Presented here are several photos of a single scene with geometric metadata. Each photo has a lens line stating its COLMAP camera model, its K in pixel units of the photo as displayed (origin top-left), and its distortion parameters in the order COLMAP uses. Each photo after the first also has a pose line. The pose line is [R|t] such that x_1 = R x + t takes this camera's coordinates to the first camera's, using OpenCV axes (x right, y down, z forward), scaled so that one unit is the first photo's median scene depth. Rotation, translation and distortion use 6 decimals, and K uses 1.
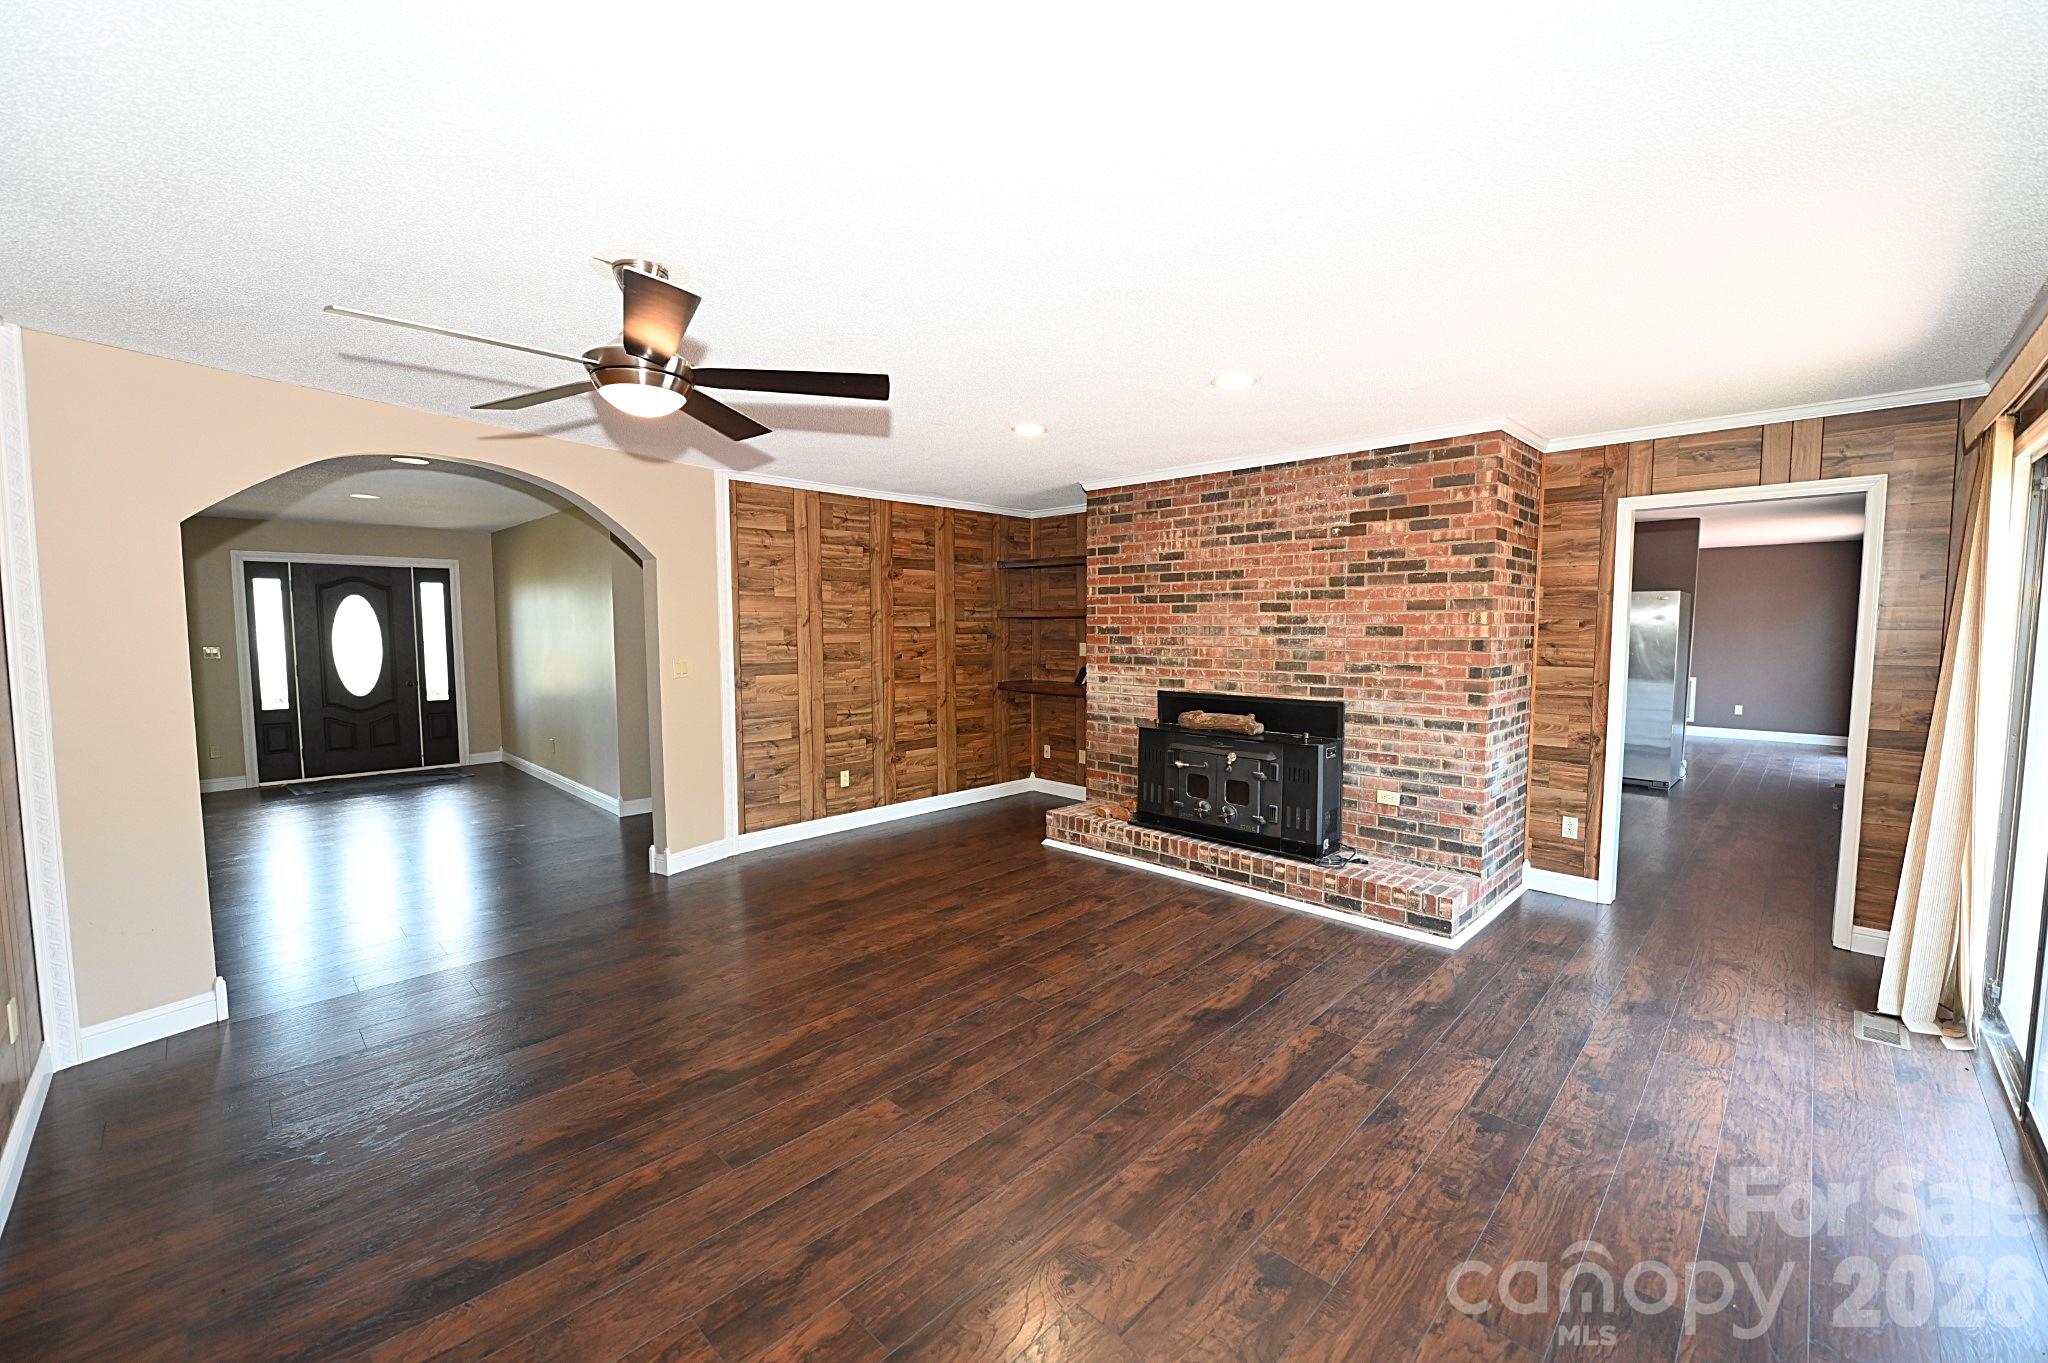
lens RADIAL K [[810.5, 0, 1019.3], [0, 810.5, 684.3], [0, 0, 1]] dist [-0.008778, -0.000505]
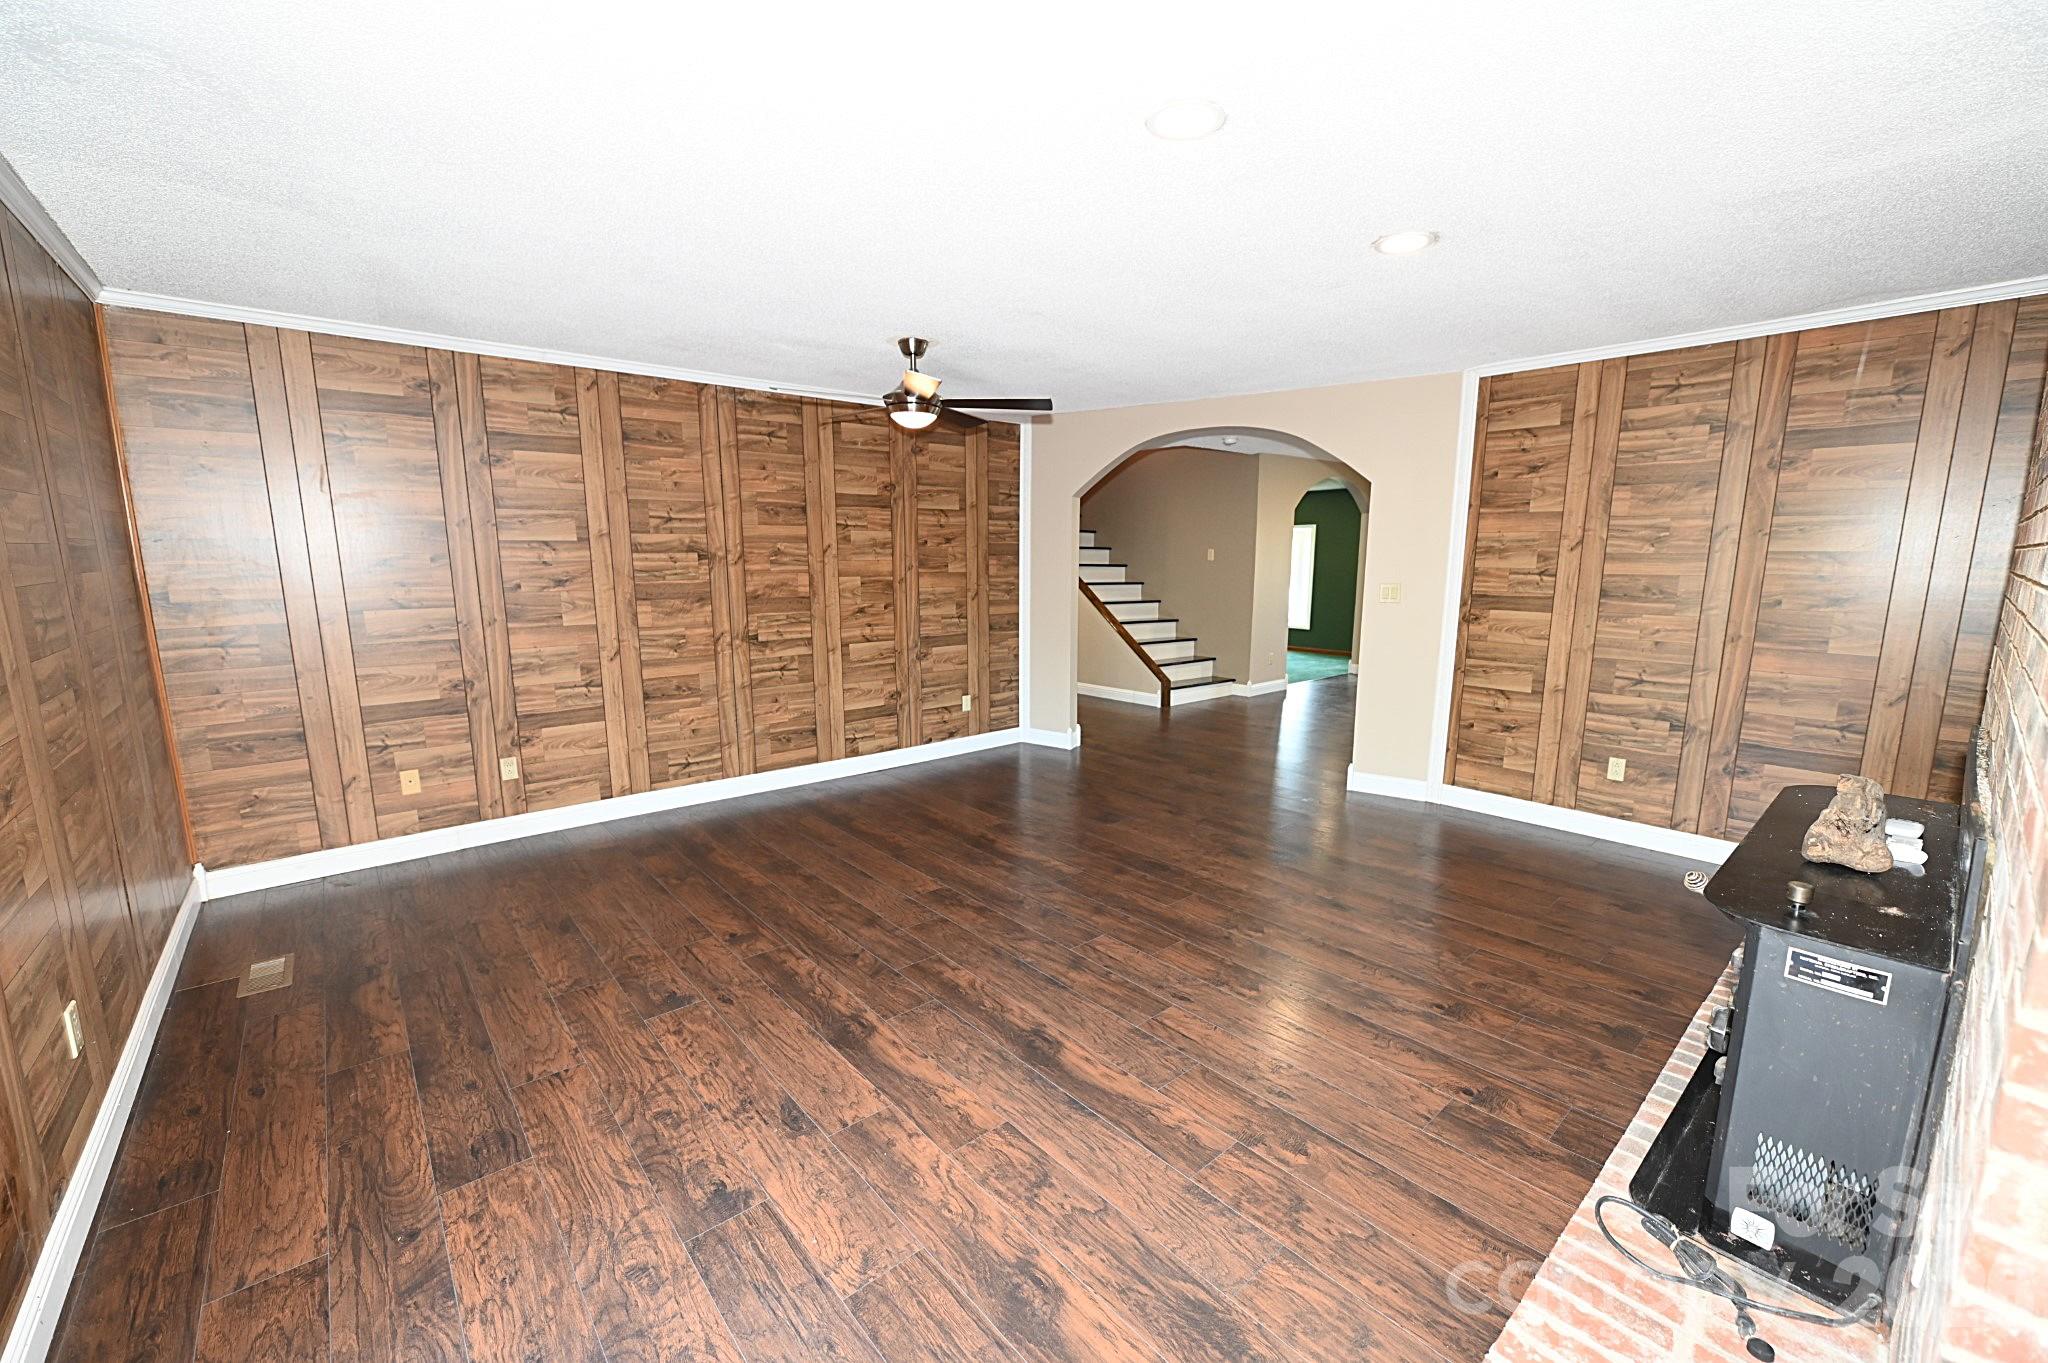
lens RADIAL K [[805.7, 0, 1023.3], [0, 805.7, 688.0], [0, 0, 1]] dist [-0.006755, -0.000483]
pose [[-0.077594, 0.167465, -0.982820, 0.922065], [-0.073009, 0.982191, 0.173122, -0.066806], [0.994308, 0.085188, -0.063986, 0.965524]]
